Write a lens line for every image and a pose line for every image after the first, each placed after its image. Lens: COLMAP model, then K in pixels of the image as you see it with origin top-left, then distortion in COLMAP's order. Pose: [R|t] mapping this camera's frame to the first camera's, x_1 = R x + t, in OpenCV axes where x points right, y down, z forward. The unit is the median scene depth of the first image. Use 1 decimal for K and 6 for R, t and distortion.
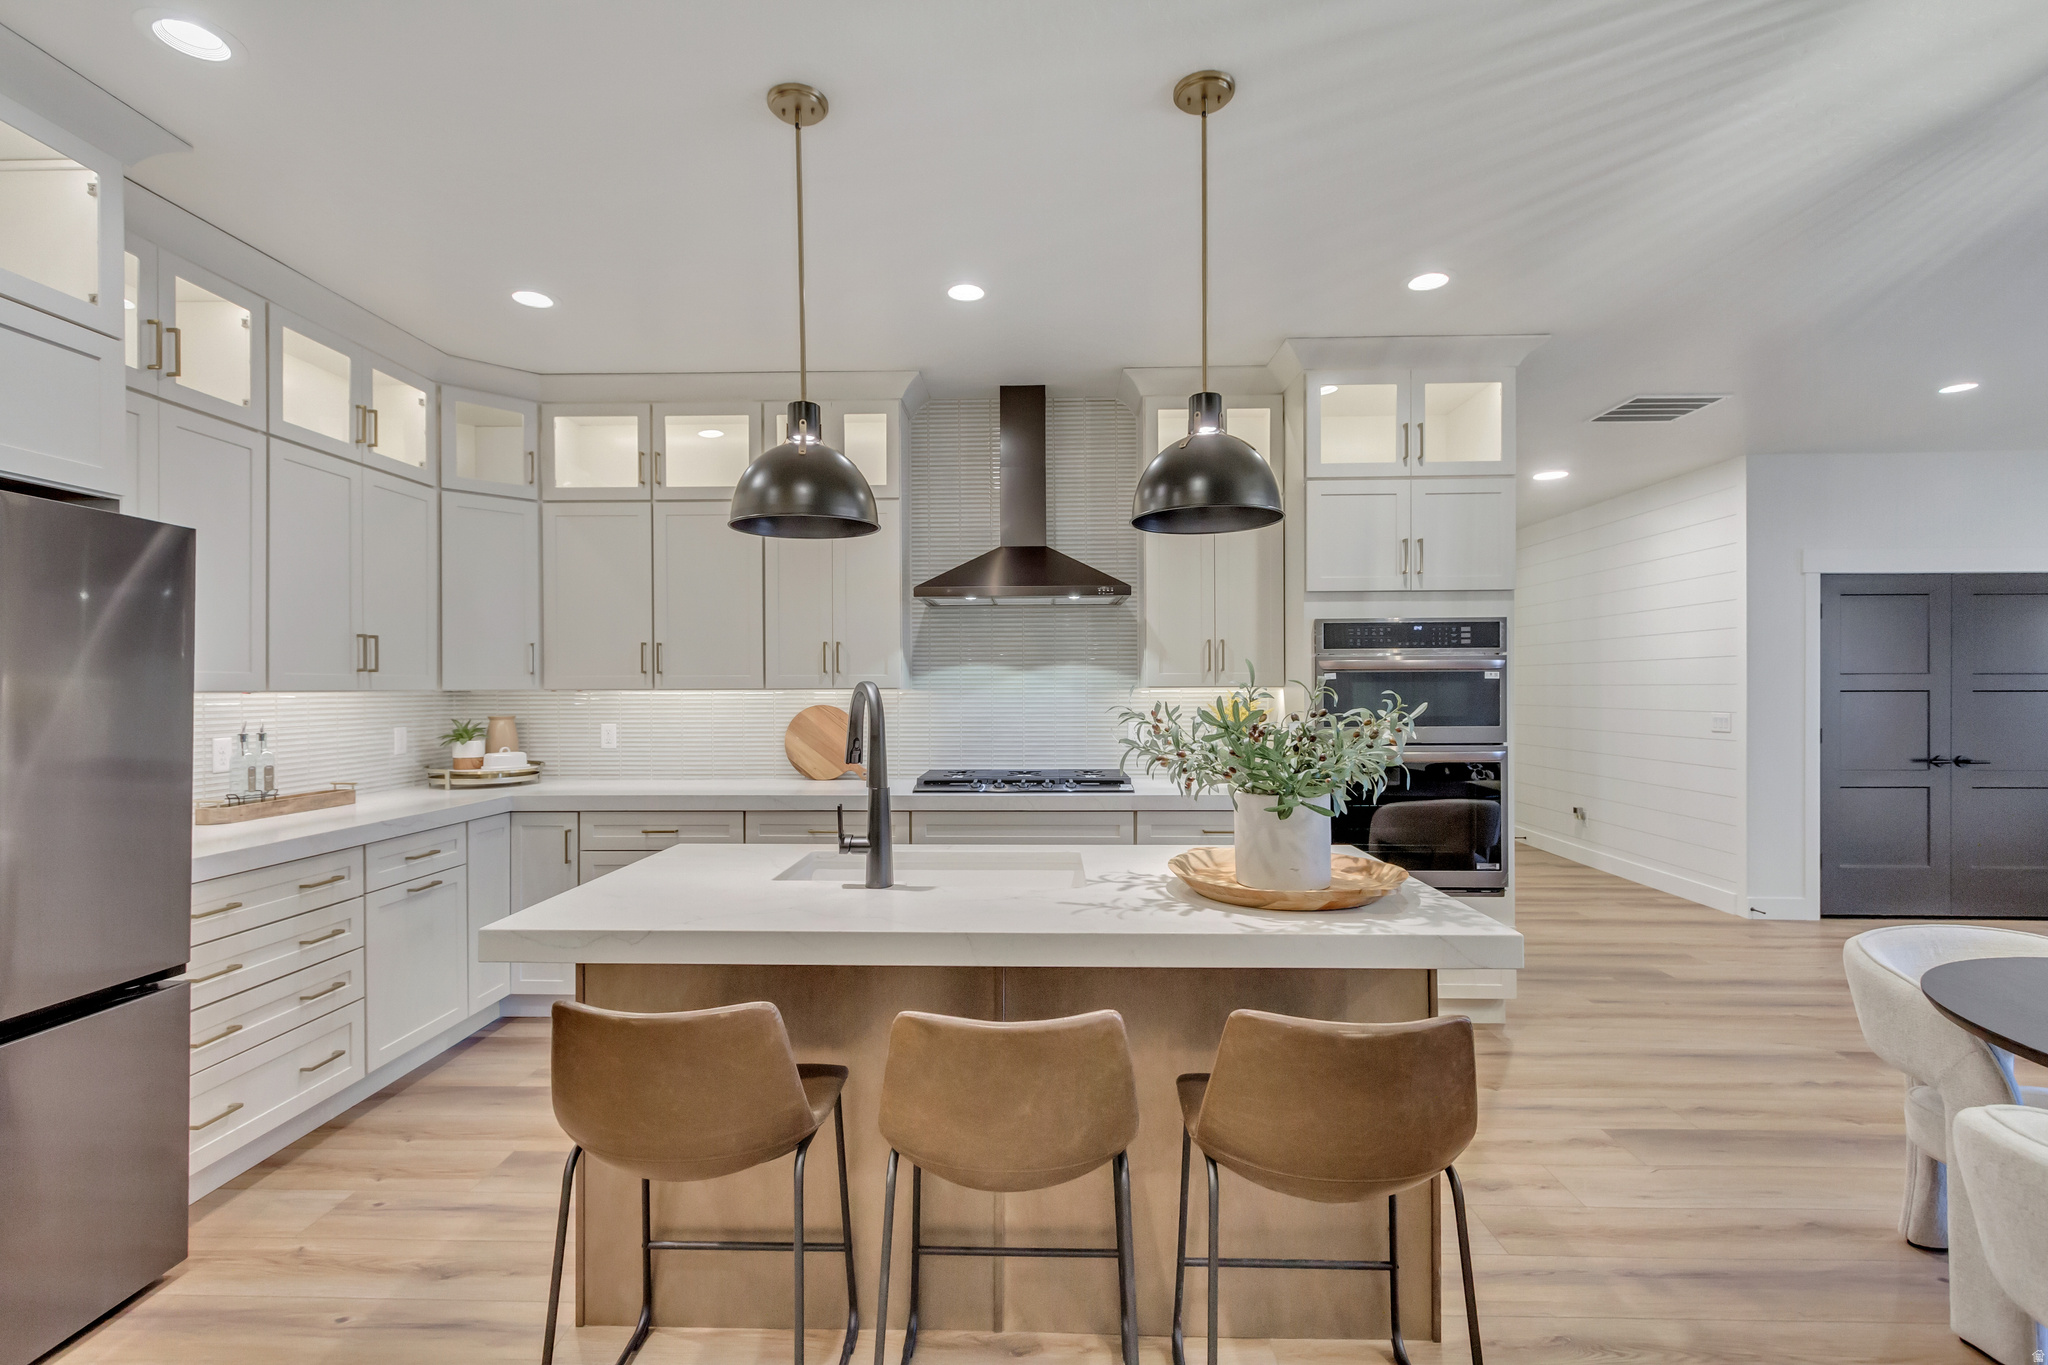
lens RADIAL K [[935.8, 0, 1014.3], [0, 935.8, 692.1], [0, 0, 1]] dist [0.006027, -0.001554]
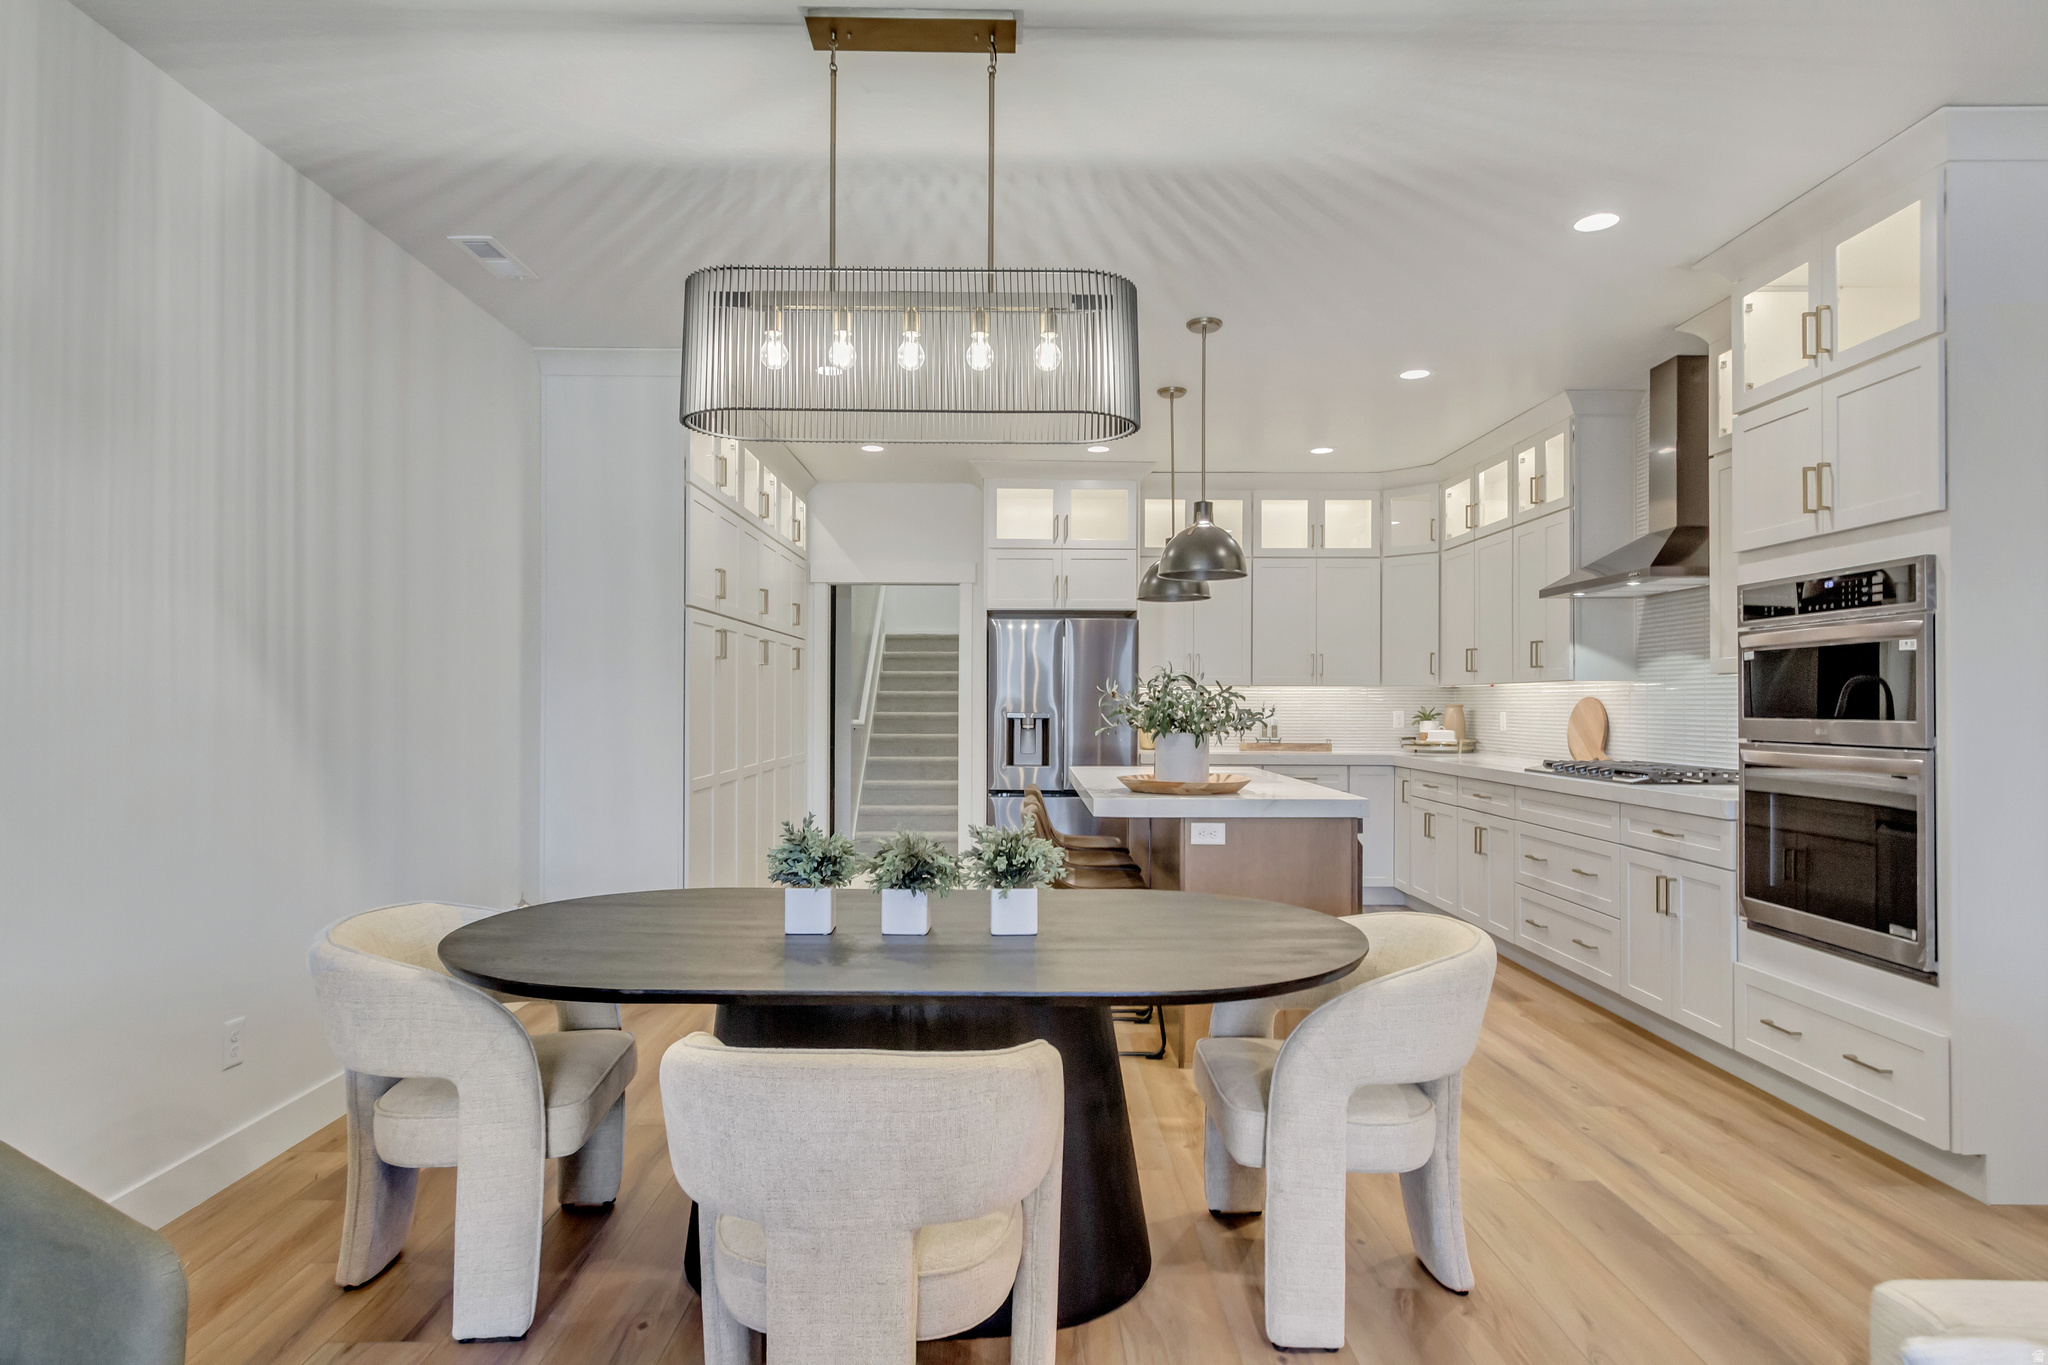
lens RADIAL K [[1123.6, 0, 1014.8], [0, 1123.6, 696.1], [0, 0, 1]] dist [0.011063, -0.001654]
pose [[0.031297, -0.002031, -0.999508, 1.387626], [-0.007553, 0.999969, -0.002269, 0.026809], [0.999482, 0.007620, 0.031280, 0.369010]]
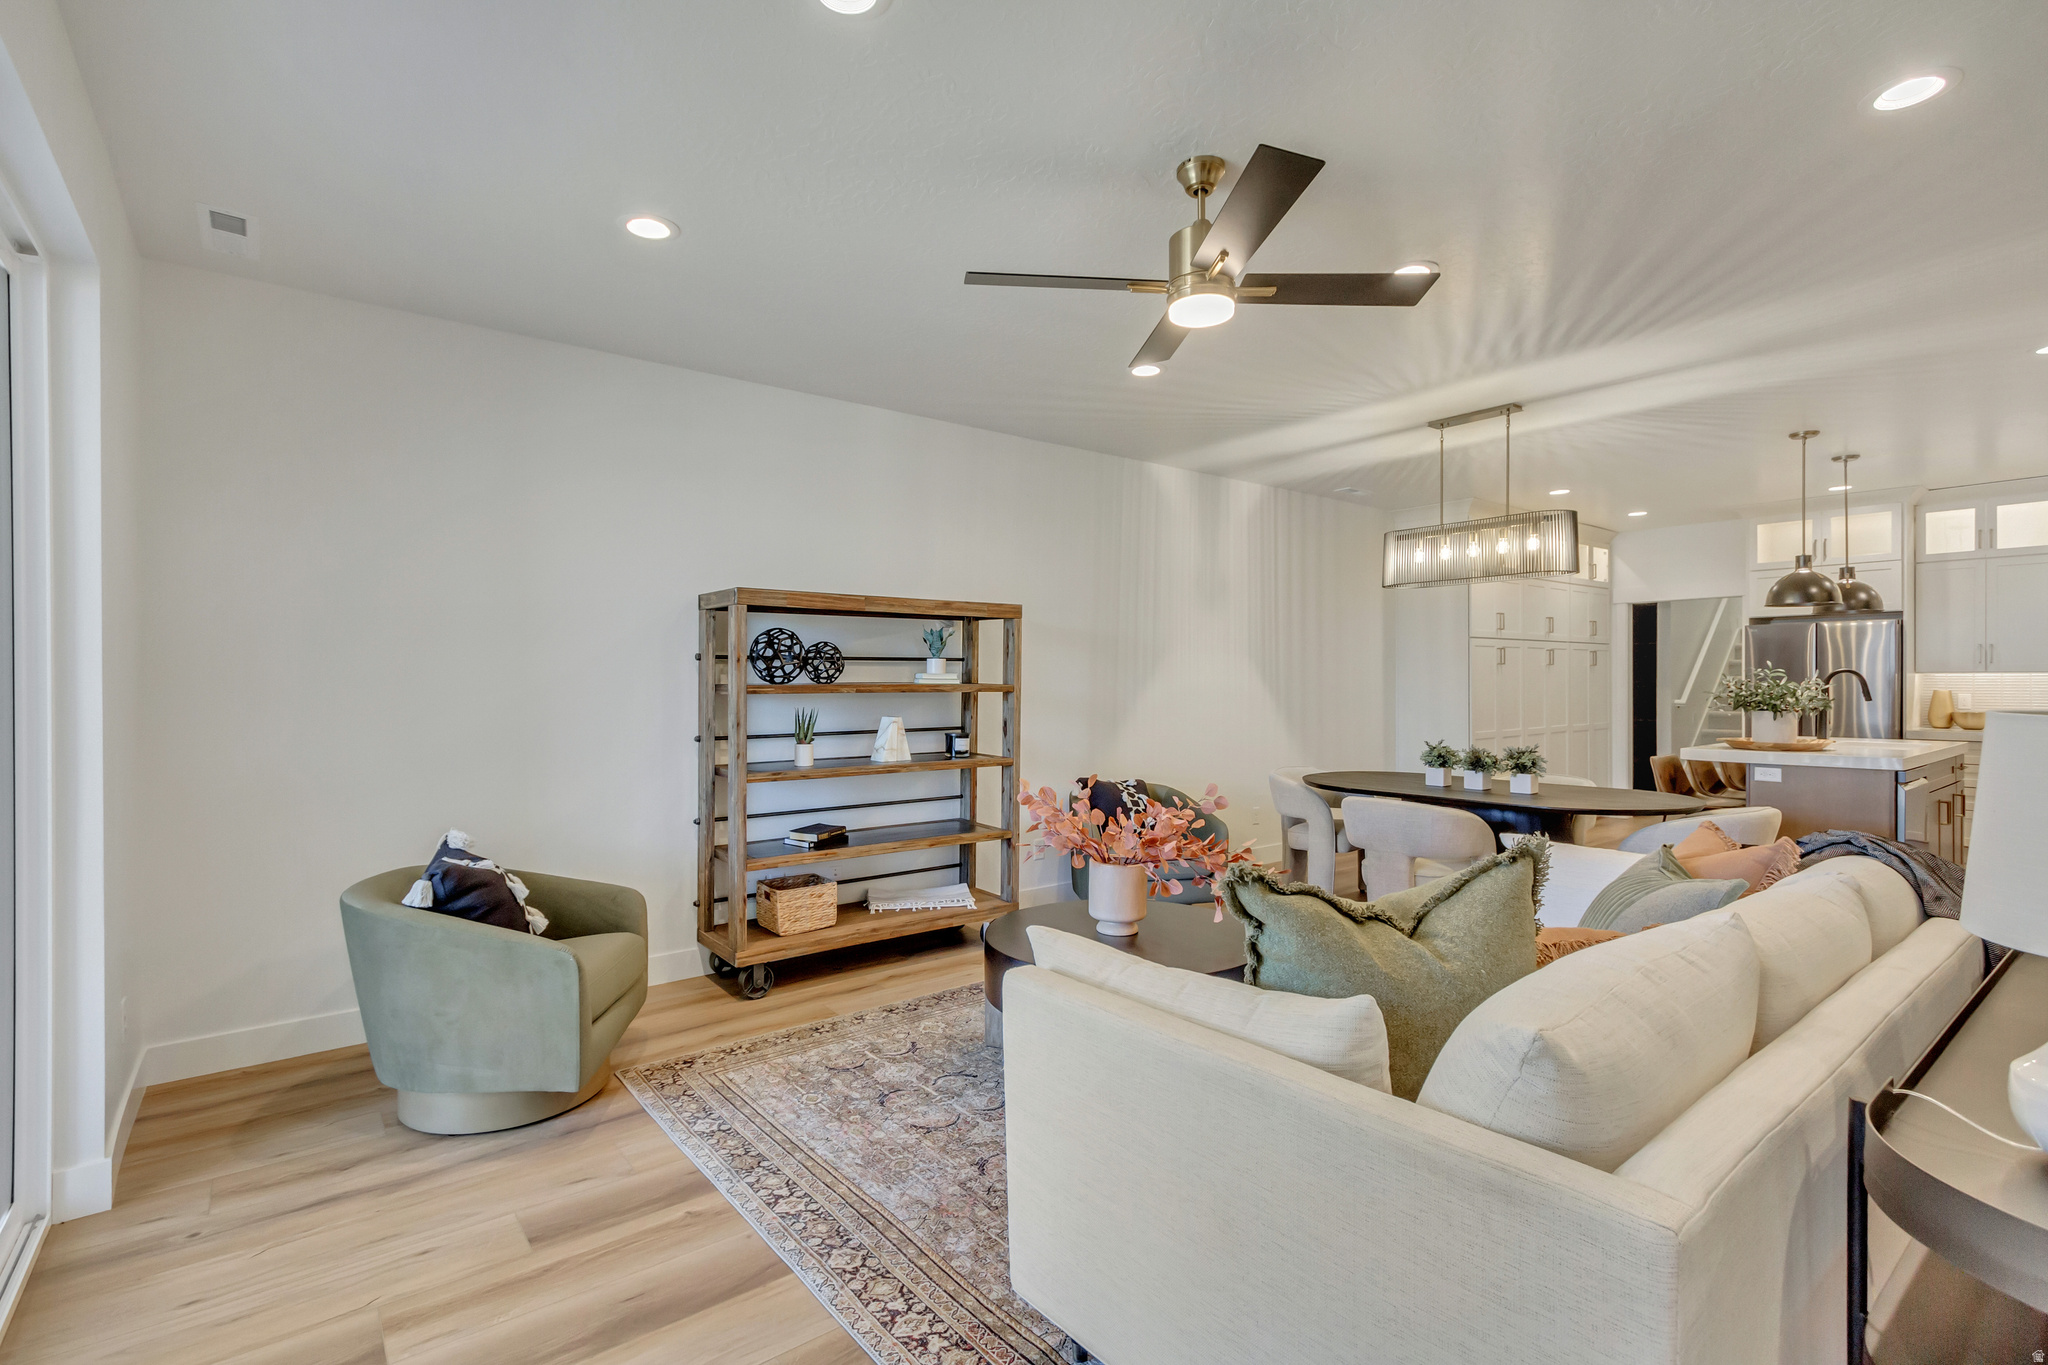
lens RADIAL K [[935.8, 0, 1018.1], [0, 935.8, 683.4], [0, 0, 1]] dist [0.006027, -0.001554]
pose [[-0.768164, 0.008315, -0.640200, 2.138506], [0.004078, 0.999959, 0.008095, -0.000734], [0.640241, 0.003607, -0.768166, 0.984791]]
